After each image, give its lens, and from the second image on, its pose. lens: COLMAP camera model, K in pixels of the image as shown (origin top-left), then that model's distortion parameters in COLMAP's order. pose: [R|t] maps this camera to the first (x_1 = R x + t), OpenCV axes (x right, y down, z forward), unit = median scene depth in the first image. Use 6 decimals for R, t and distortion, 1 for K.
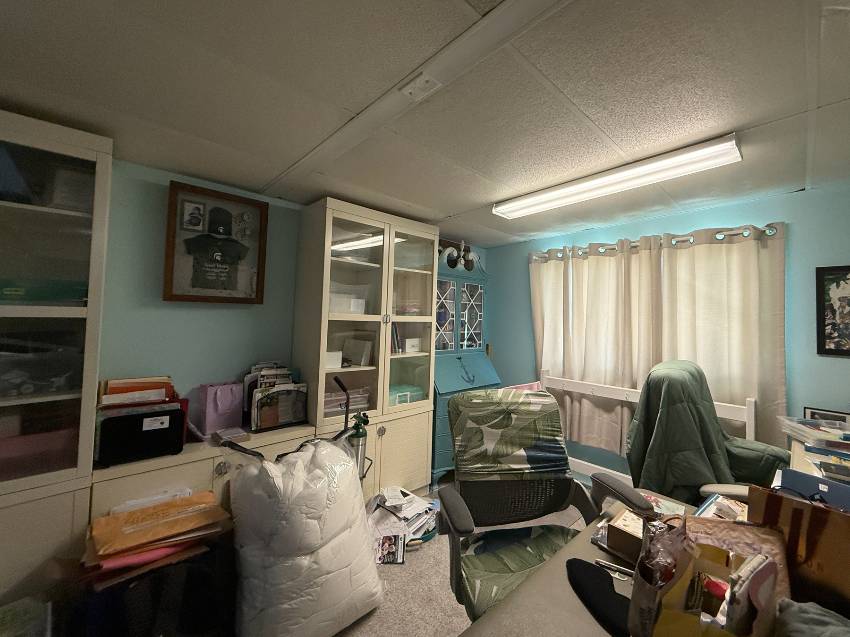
lens RADIAL K [[342.0, 0, 428.2], [0, 342.0, 314.2], [0, 0, 1]] dist [0.000448, 0.000008]
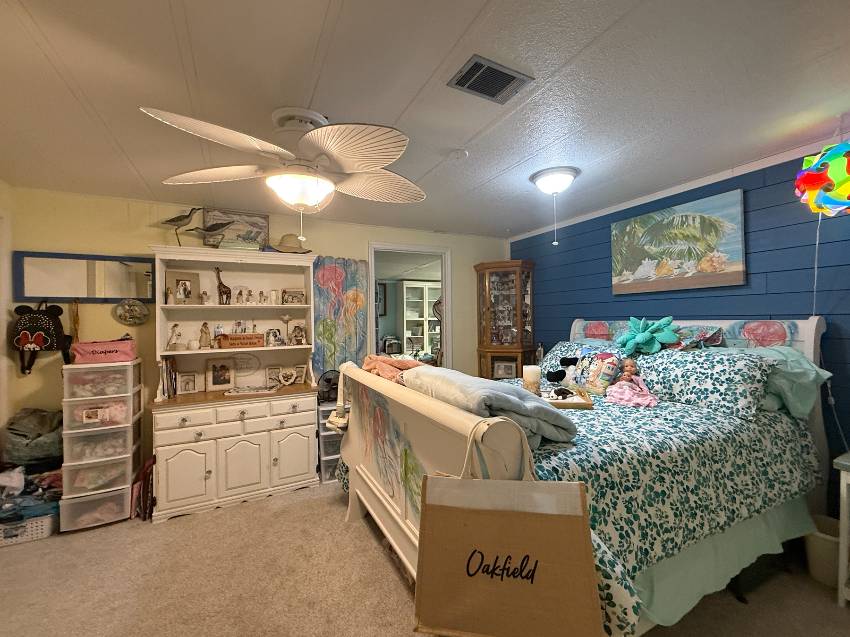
lens RADIAL K [[342.0, 0, 422.8], [0, 342.0, 319.3], [0, 0, 1]] dist [0.000448, 0.000008]
pose [[0.971004, -0.041929, -0.235359, 0.537404], [0.049229, 0.998469, 0.025222, -0.057614], [0.233941, -0.036077, 0.971581, -1.818525]]
